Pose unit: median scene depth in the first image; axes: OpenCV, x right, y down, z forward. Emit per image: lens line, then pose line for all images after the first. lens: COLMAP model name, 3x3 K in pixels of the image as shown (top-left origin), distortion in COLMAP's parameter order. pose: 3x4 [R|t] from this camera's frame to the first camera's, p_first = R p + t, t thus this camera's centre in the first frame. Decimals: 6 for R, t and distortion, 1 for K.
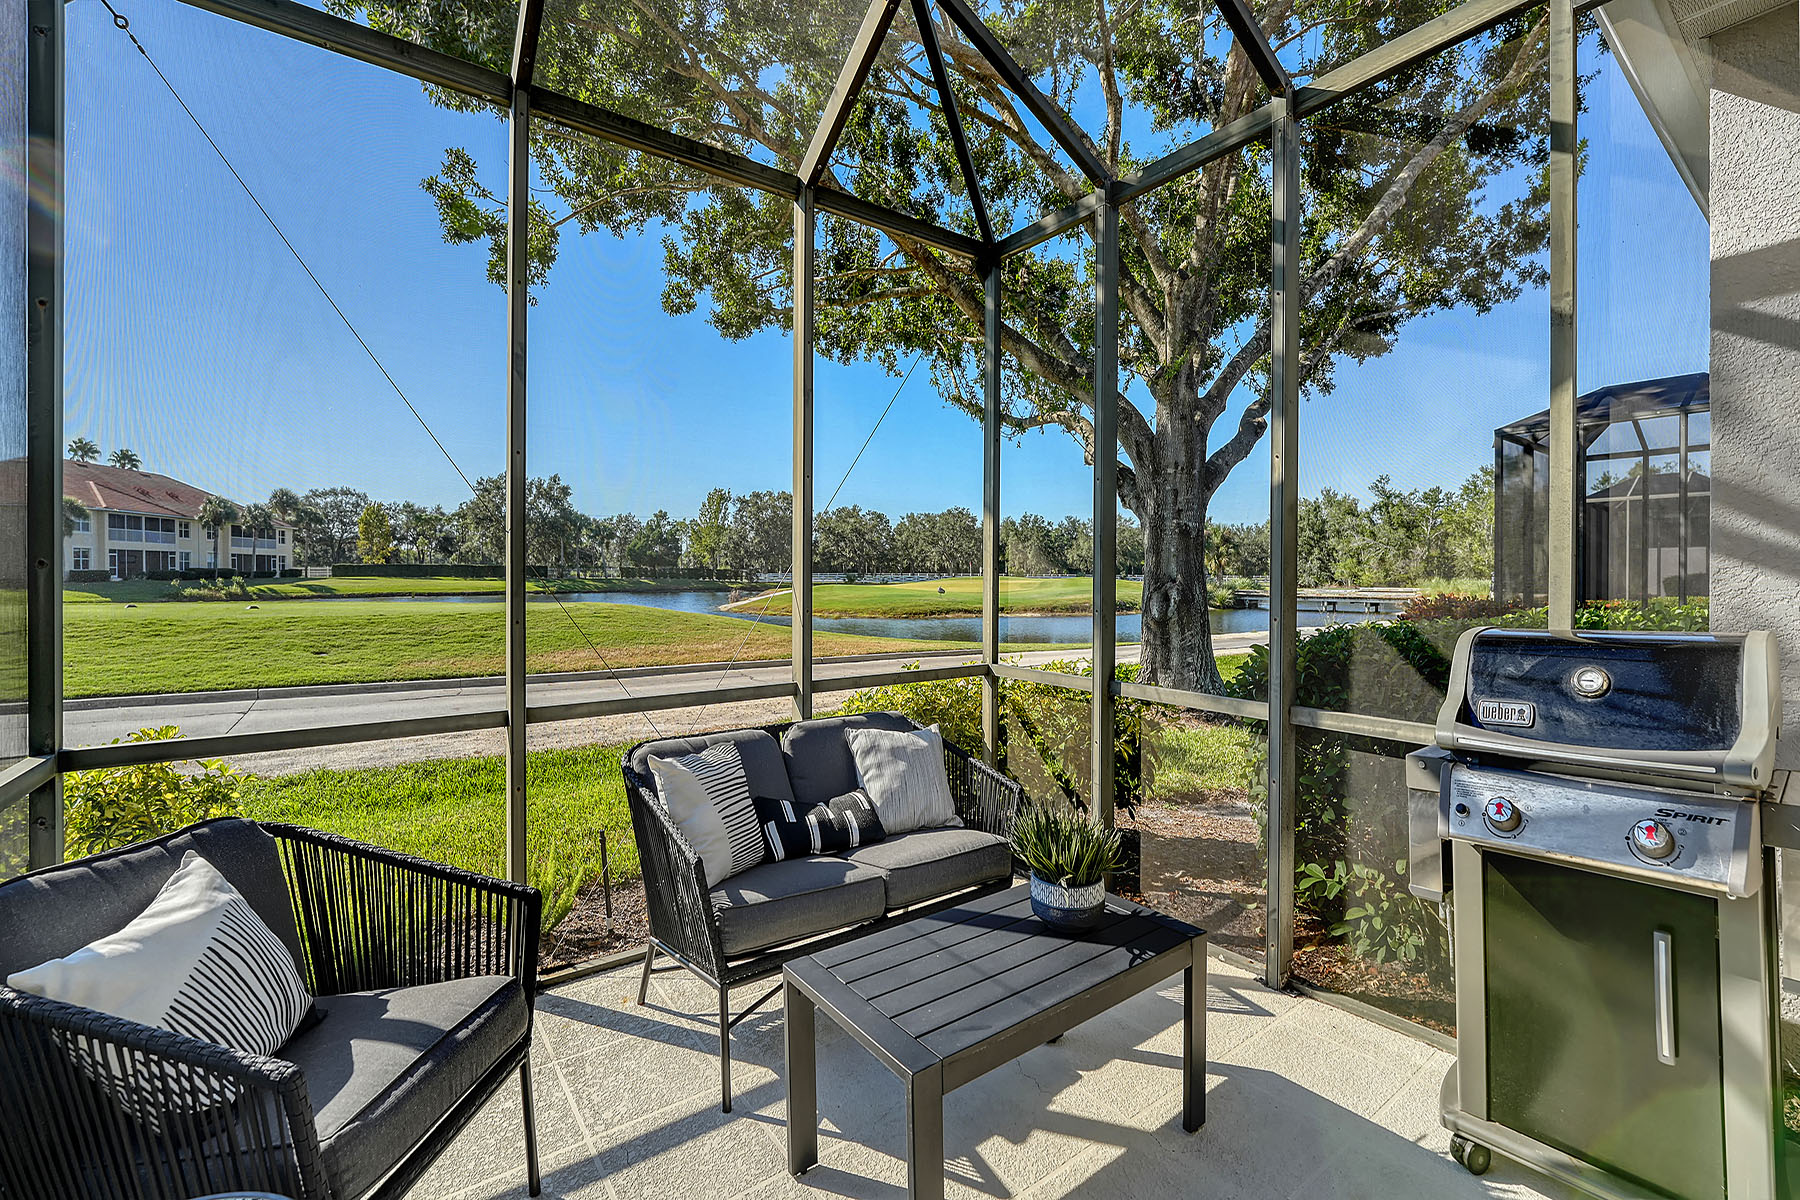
lens RADIAL K [[754.5, 0, 910.7], [0, 754.5, 584.9], [0, 0, 1]] dist [-0.003719, -0.000548]
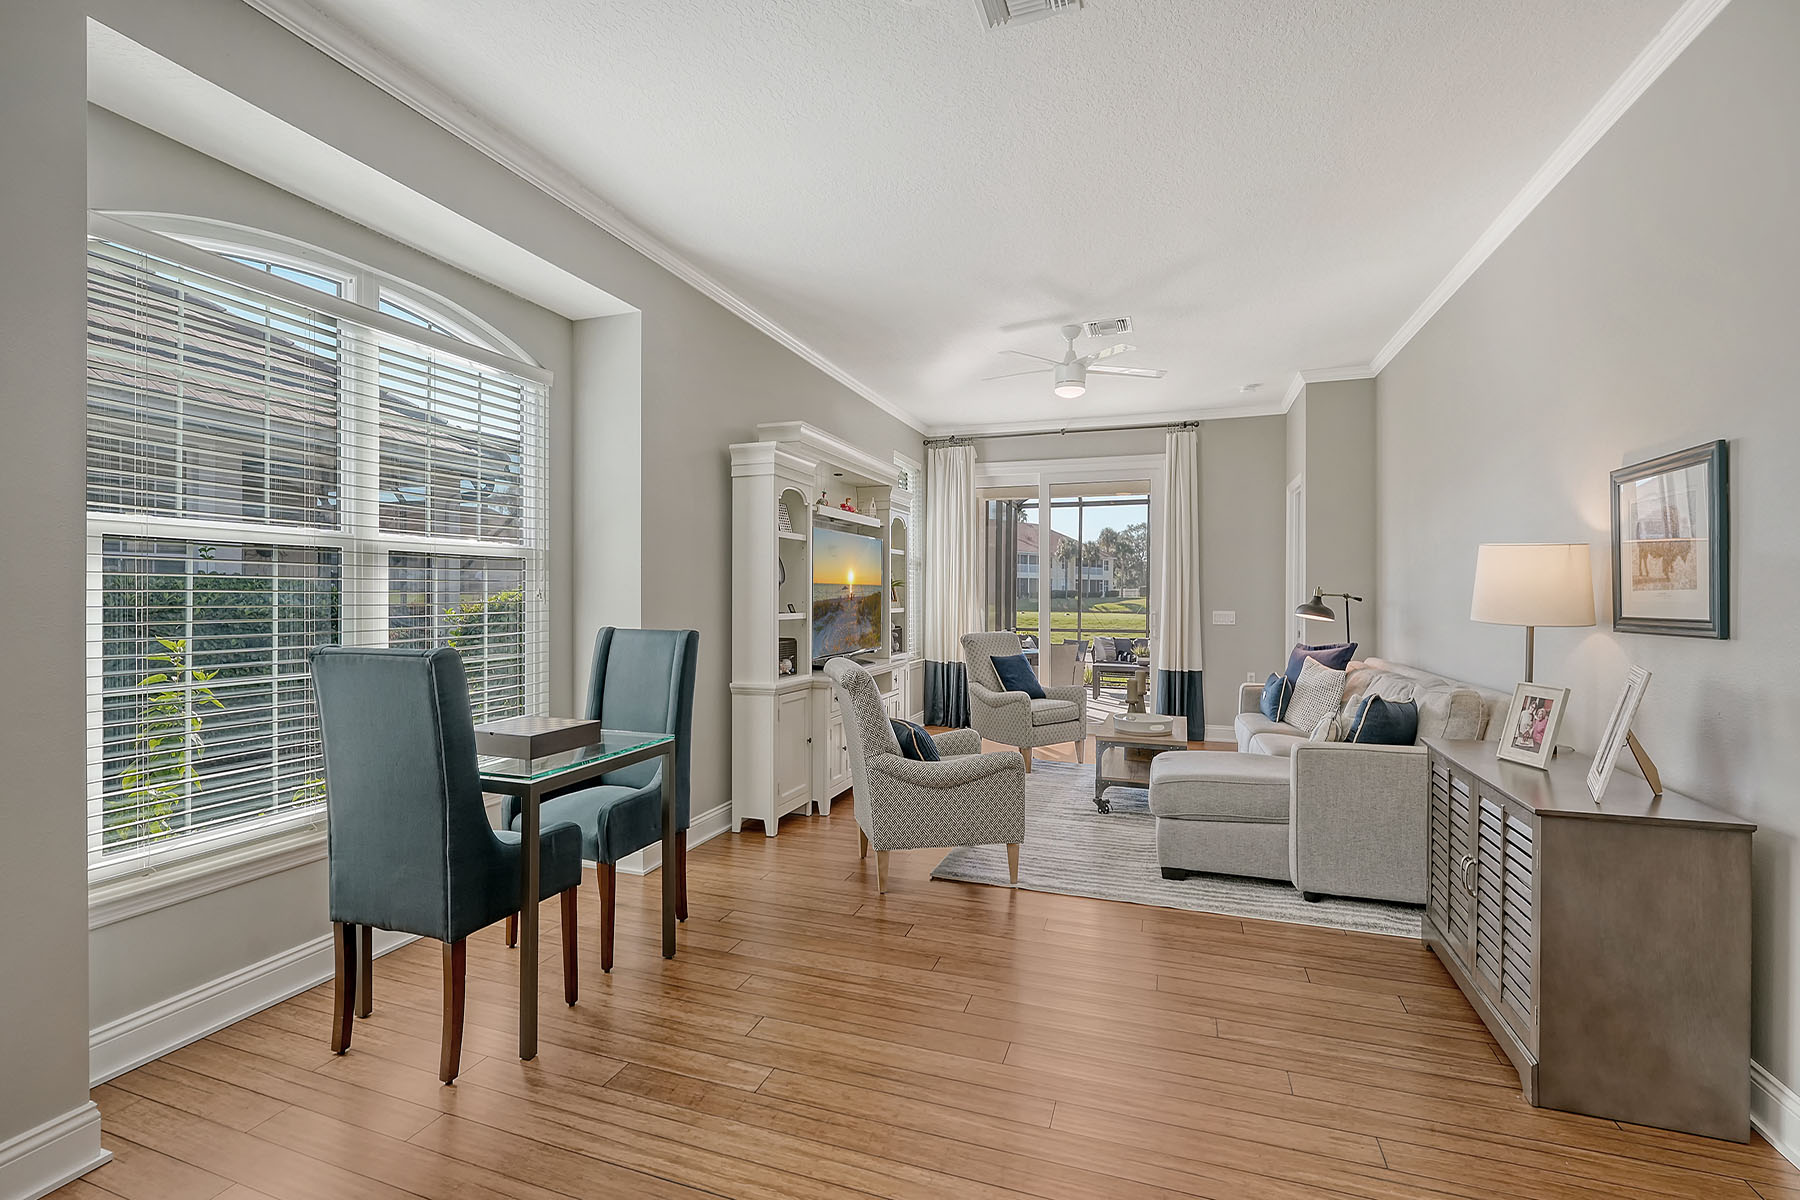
lens RADIAL K [[797.8, 0, 892.1], [0, 797.8, 598.8], [0, 0, 1]] dist [-0.003483, 0.001169]
pose [[0.568898, 0.006835, -0.822380, 0.079596], [-0.014211, 0.999898, -0.001520, -0.000182], [0.822285, 0.012551, 0.568937, -0.077250]]
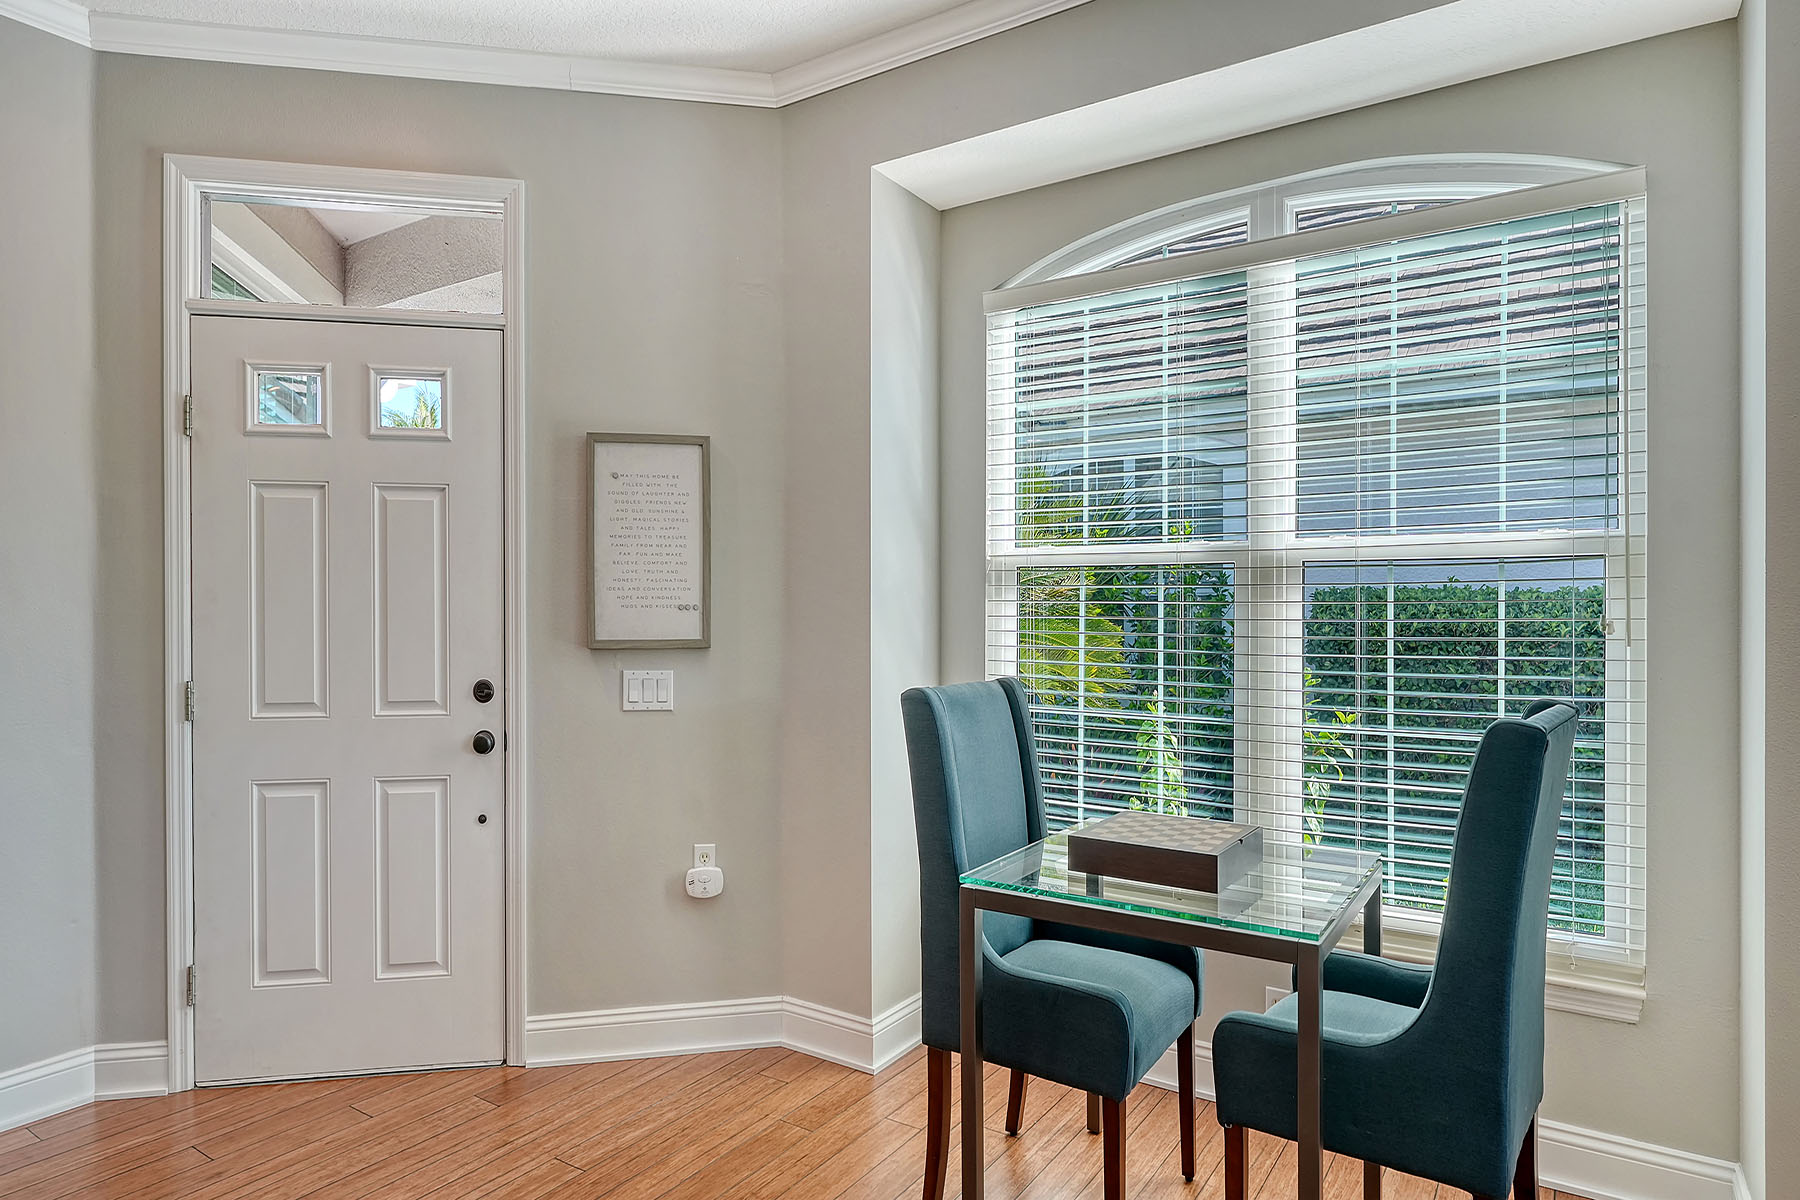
lens RADIAL K [[1016.4, 0, 901.0], [0, 1016.4, 628.5], [0, 0, 1]] dist [-0.002376, 0.000366]
pose [[-0.936768, 0.001894, -0.349946, 0.063241], [-0.007421, 0.999653, 0.025275, -0.000602], [0.349873, 0.026274, -0.936429, -0.053278]]
